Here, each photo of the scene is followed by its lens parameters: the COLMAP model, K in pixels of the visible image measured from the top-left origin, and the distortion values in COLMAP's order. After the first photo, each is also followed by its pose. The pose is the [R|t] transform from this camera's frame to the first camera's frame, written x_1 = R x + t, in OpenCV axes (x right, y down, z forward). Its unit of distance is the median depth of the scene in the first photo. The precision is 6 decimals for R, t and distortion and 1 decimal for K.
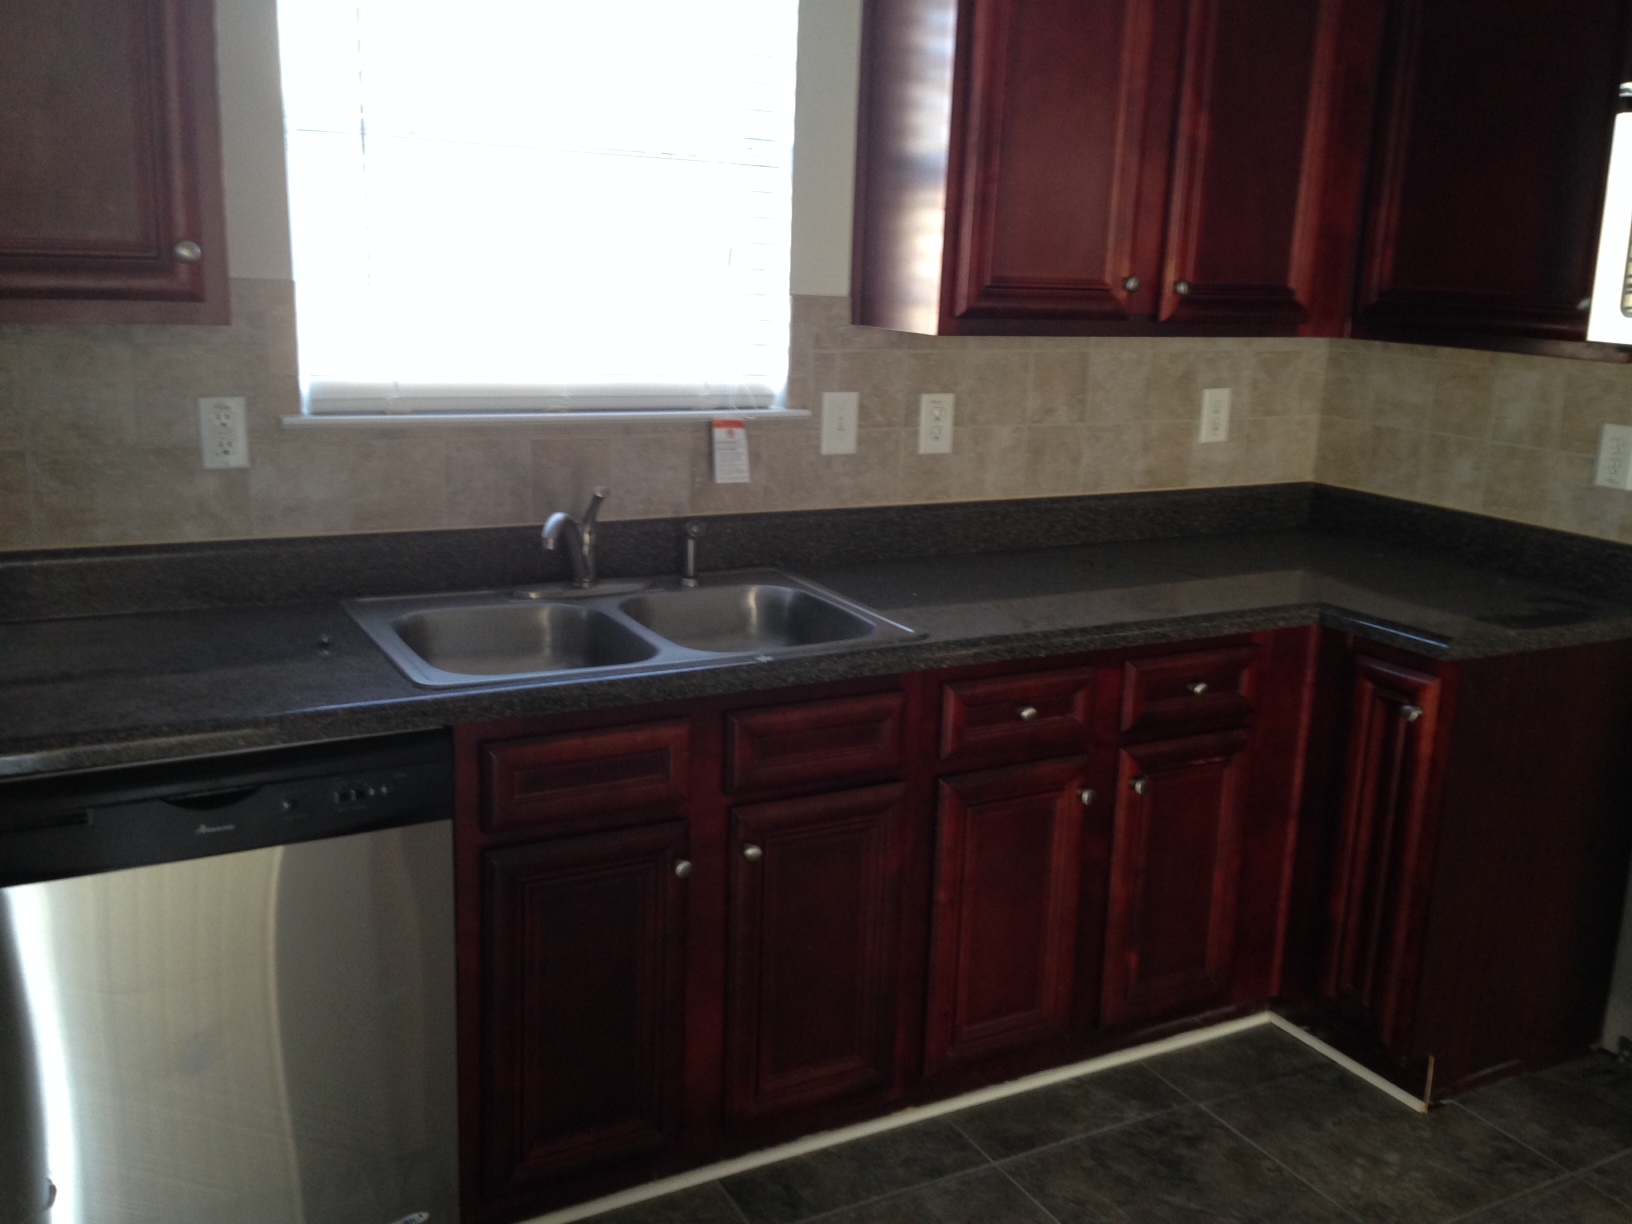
lens RADIAL K [[1539.9, 0, 817.2], [0, 1539.9, 612.2], [0, 0, 1]] dist [0.034071, 0.000000]
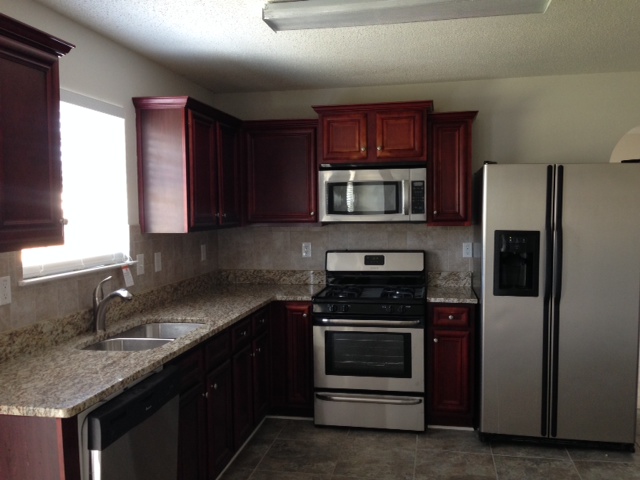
lens RADIAL K [[603.9, 0, 320.1], [0, 603.9, 240.8], [0, 0, 1]] dist [0.034071, 0.000000]
pose [[0.639525, -0.092568, 0.763177, -0.694951], [0.217036, 0.974082, -0.063722, -0.013554], [-0.737498, 0.206389, 0.643040, -0.059126]]
